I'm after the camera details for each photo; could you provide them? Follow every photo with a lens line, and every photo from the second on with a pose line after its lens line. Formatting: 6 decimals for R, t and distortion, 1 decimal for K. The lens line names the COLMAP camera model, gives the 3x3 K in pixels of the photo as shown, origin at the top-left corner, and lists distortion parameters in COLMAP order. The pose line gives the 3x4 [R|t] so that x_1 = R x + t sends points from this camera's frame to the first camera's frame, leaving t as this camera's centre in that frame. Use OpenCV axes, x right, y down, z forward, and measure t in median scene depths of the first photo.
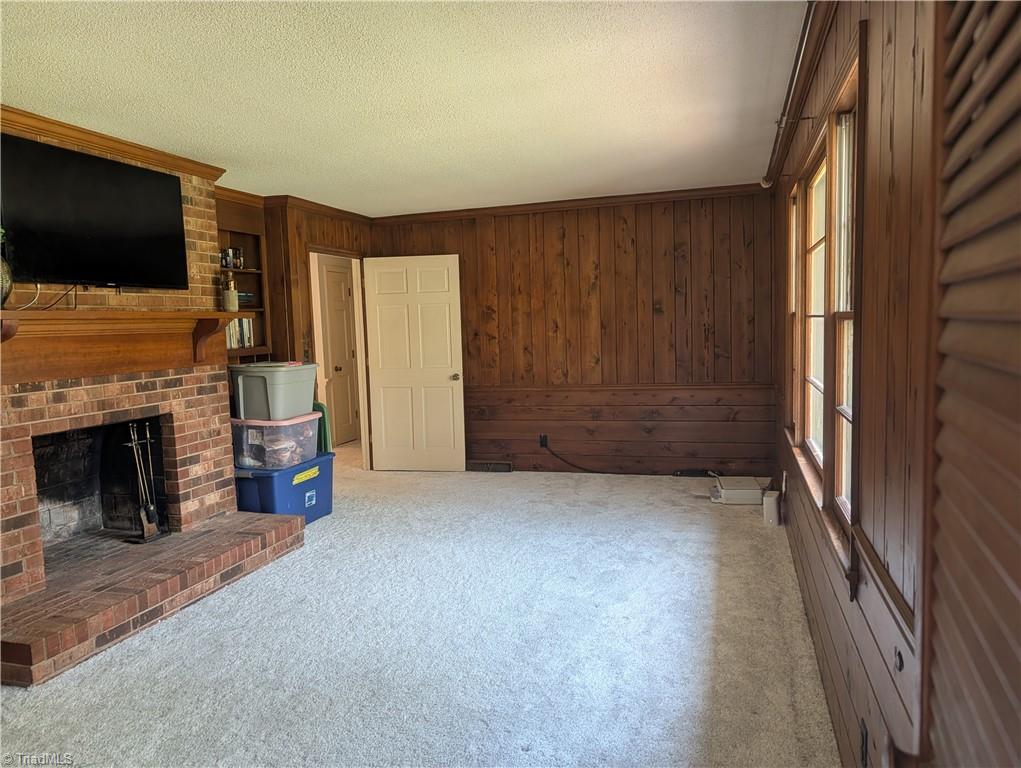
lens RADIAL K [[741.1, 0, 508.0], [0, 741.1, 386.9], [0, 0, 1]] dist [0.018331, -0.020444]
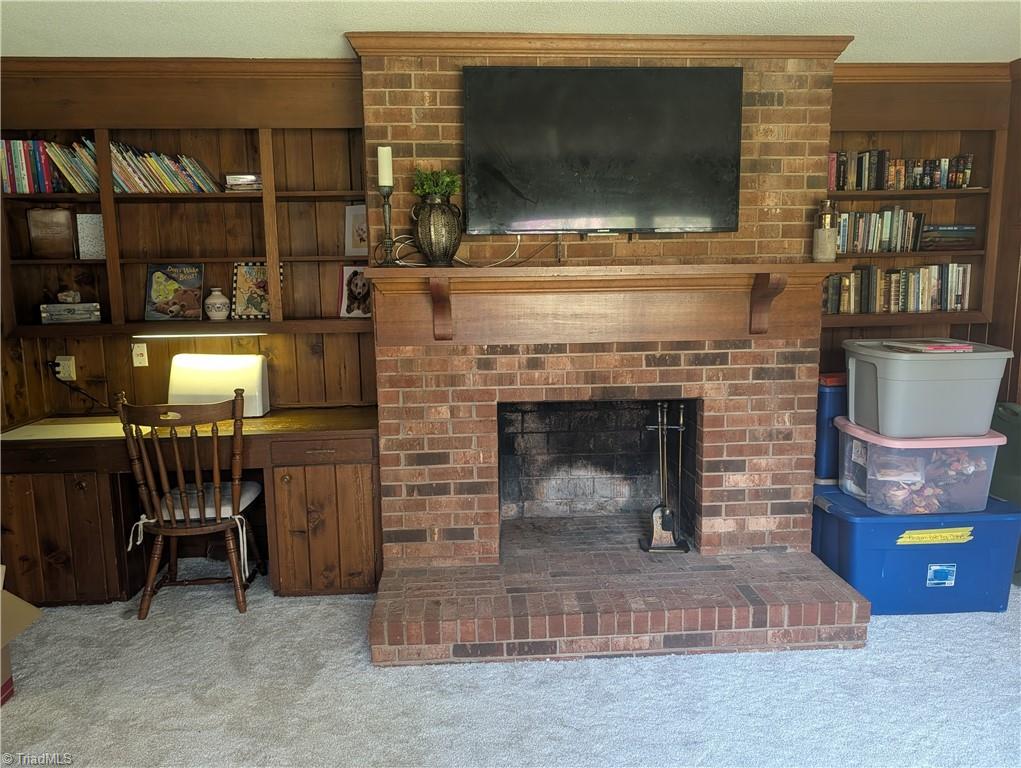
lens RADIAL K [[741.1, 0, 510.7], [0, 741.1, 376.9], [0, 0, 1]] dist [0.018331, -0.020444]
pose [[0.351369, 0.160802, -0.922324, 0.163136], [-0.081268, 0.986660, 0.141058, -0.074742], [0.932703, 0.025392, 0.359750, 0.536967]]
